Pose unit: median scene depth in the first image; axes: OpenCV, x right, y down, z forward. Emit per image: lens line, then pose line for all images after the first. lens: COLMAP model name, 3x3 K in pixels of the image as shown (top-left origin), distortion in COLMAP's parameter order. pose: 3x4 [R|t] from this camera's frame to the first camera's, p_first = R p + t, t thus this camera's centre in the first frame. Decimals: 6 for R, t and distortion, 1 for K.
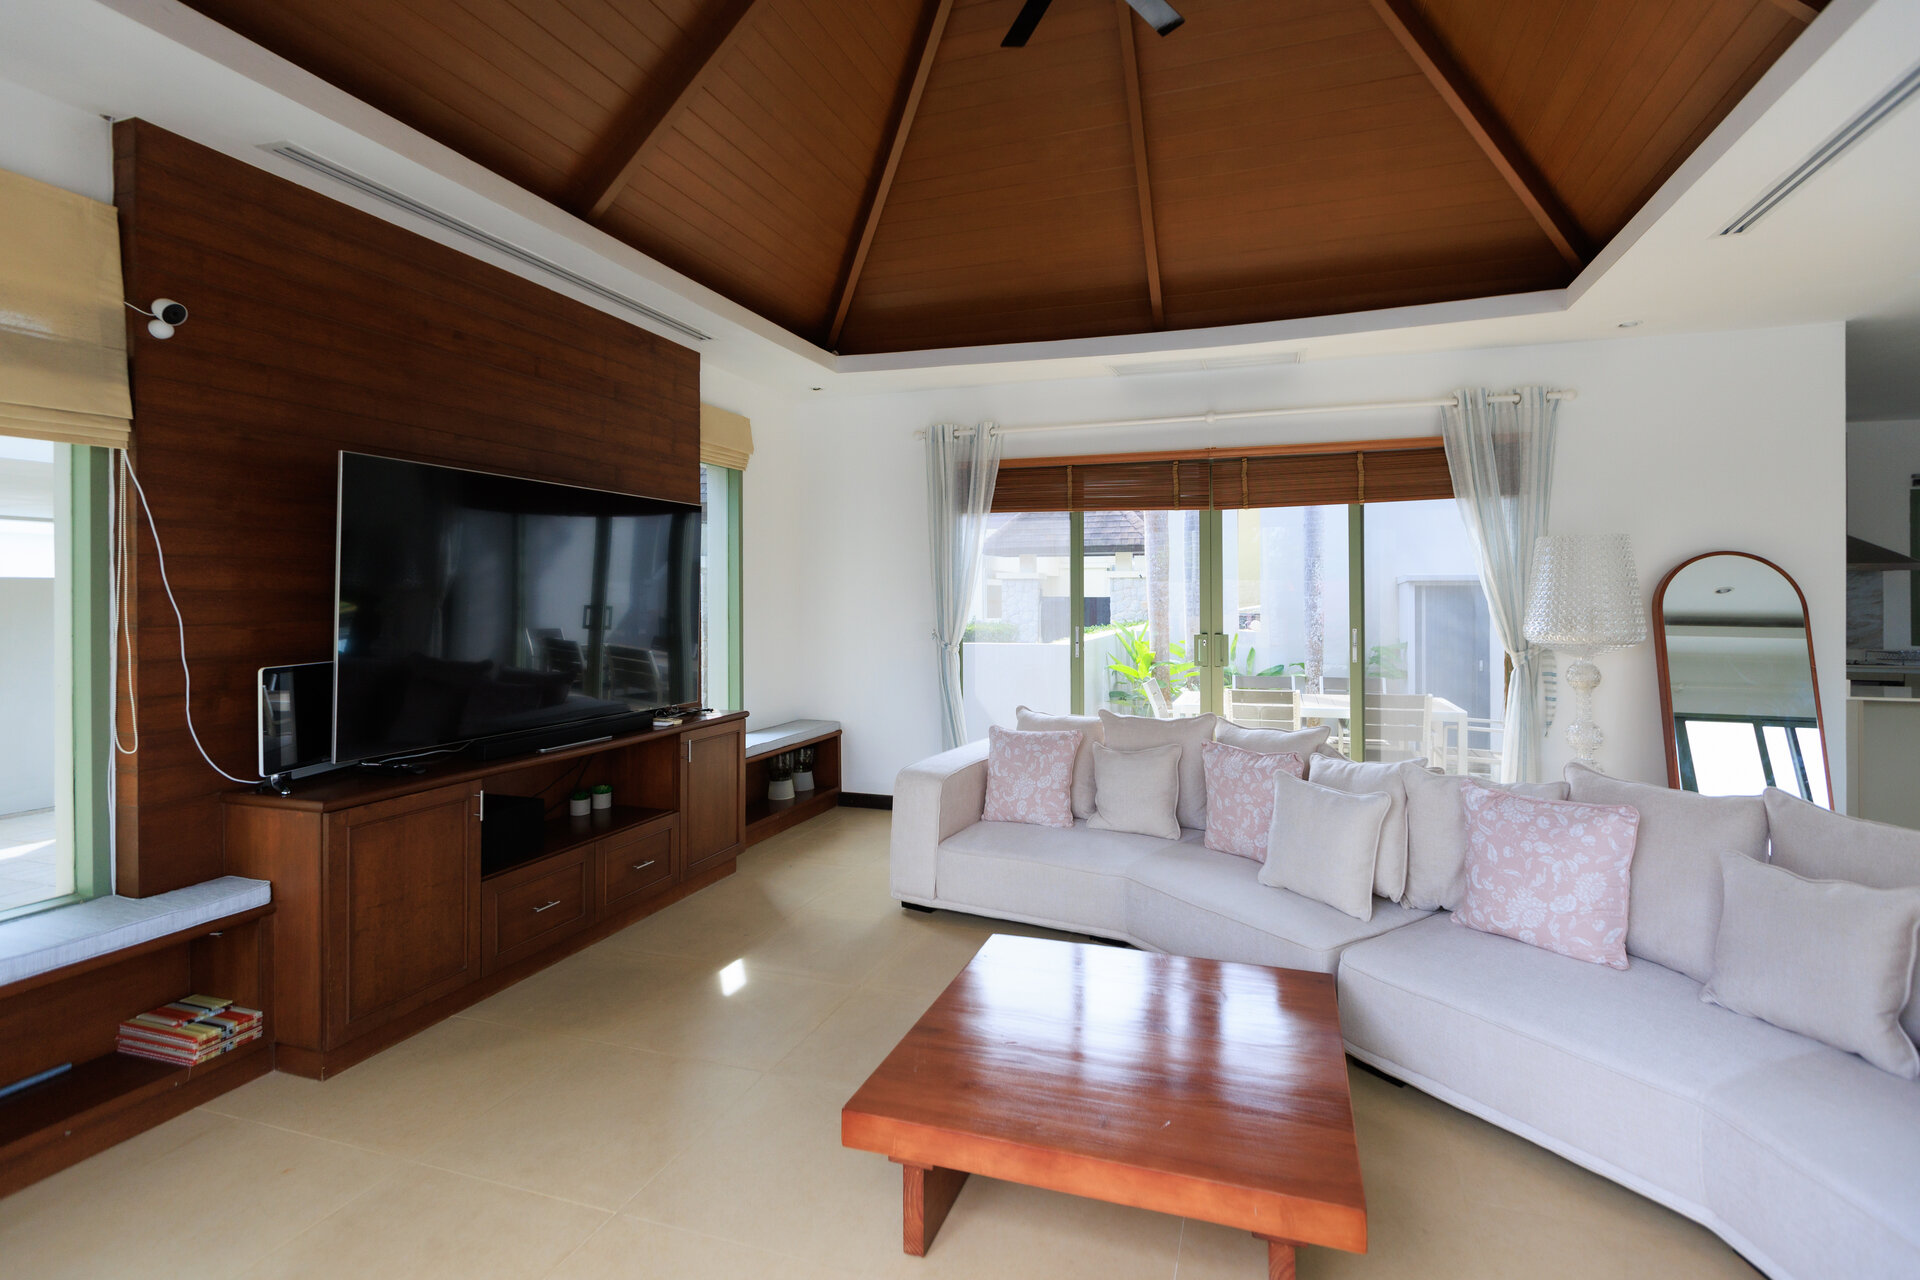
lens RADIAL K [[864.5, 0, 981.4], [0, 864.5, 596.9], [0, 0, 1]] dist [0.002666, 0.000400]
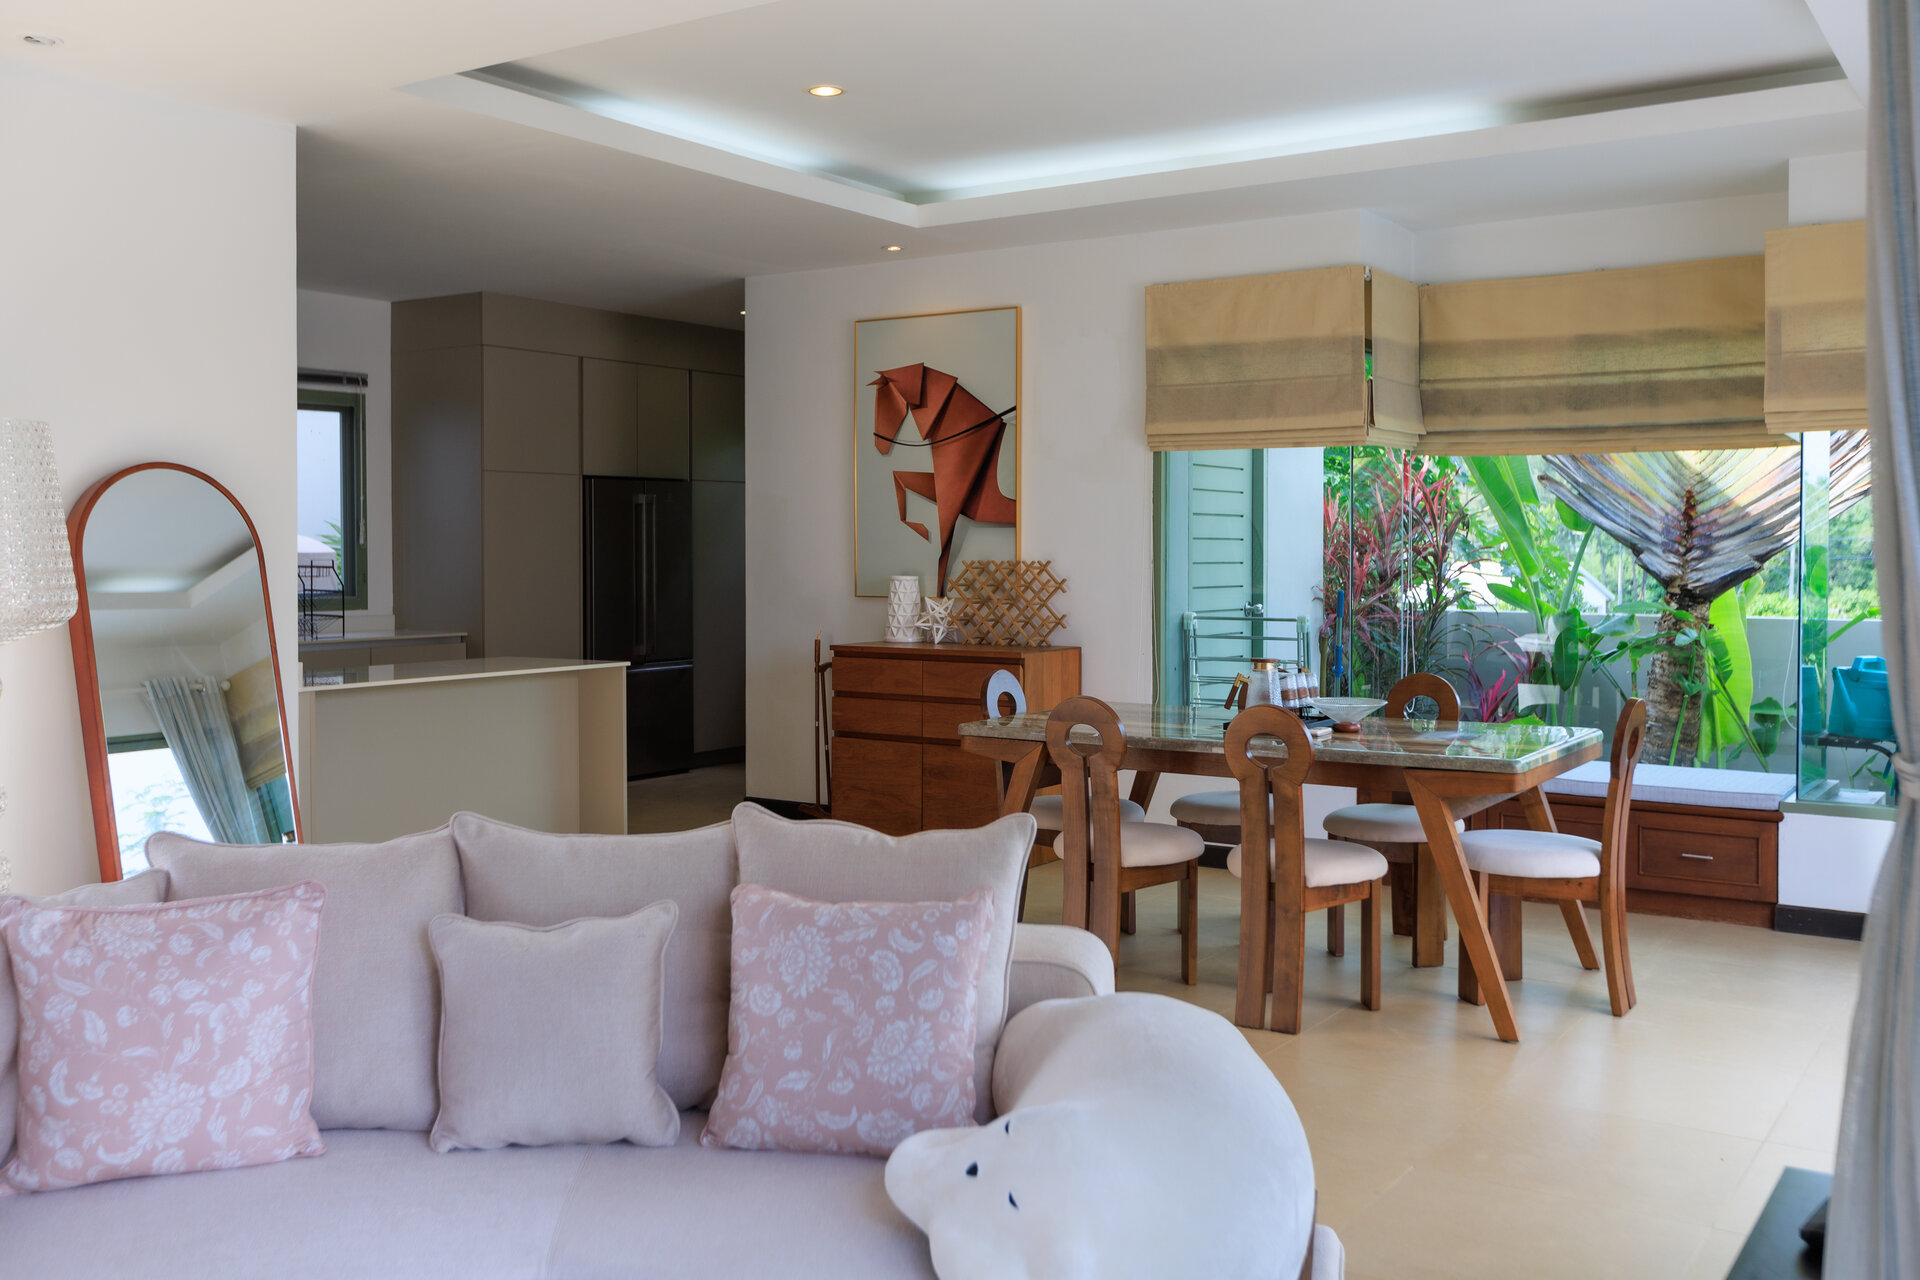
lens RADIAL K [[1762.9, 0, 964.3], [0, 1762.9, 564.5], [0, 0, 1]] dist [-0.003883, -0.010229]
pose [[0.270575, -0.009238, 0.962655, -0.178655], [-0.001084, 0.999950, 0.009901, 0.006500], [-0.962698, -0.003723, 0.270552, 0.144514]]
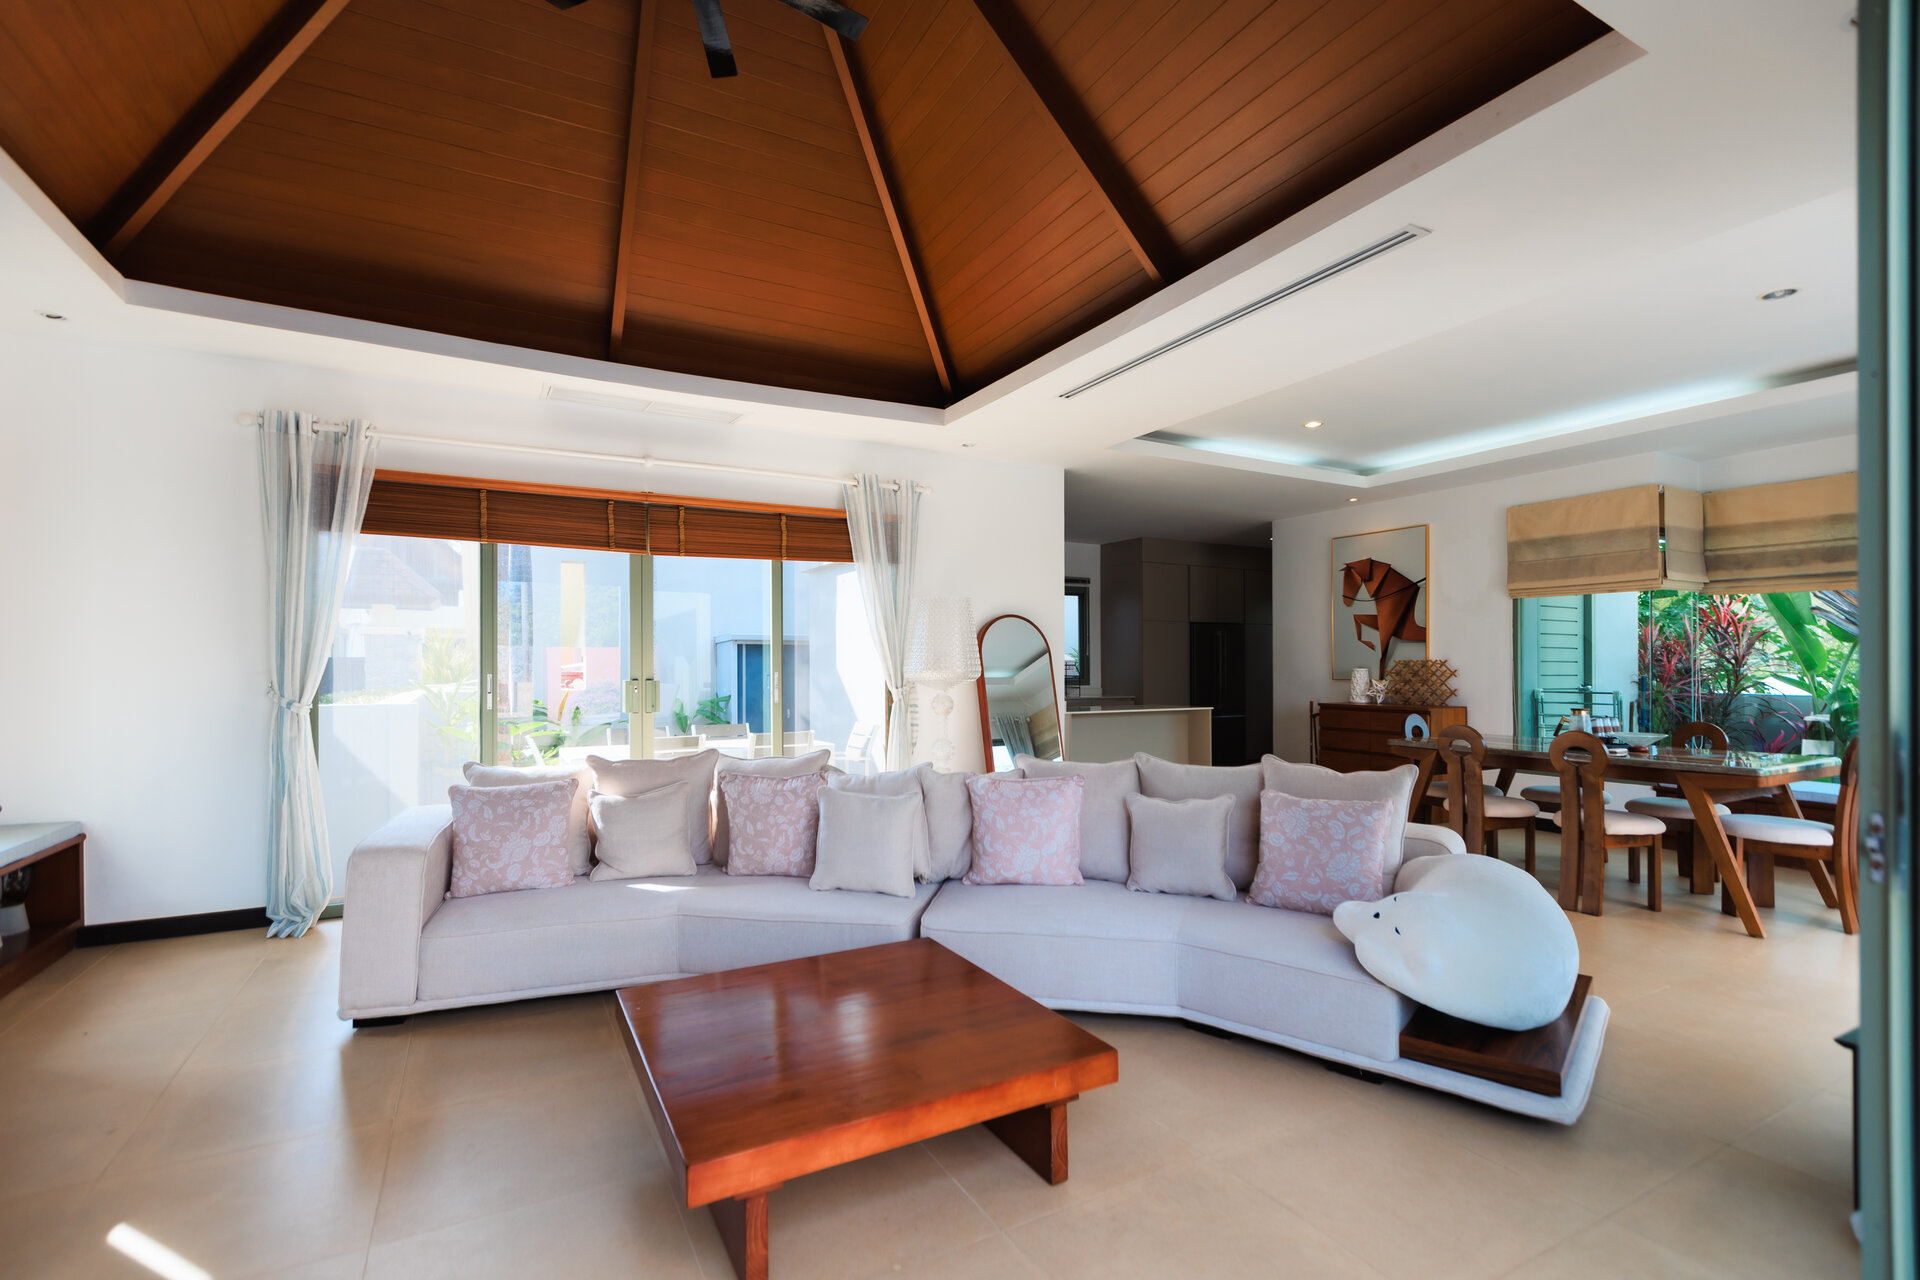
lens RADIAL K [[876.2, 0, 928.8], [0, 876.2, 656.4], [0, 0, 1]] dist [-0.000552, -0.000100]
pose [[0.699654, 0.009700, 0.714416, -0.296961], [-0.002461, 0.999935, -0.011167, 0.035639], [-0.714478, 0.006055, 0.699632, 0.086213]]
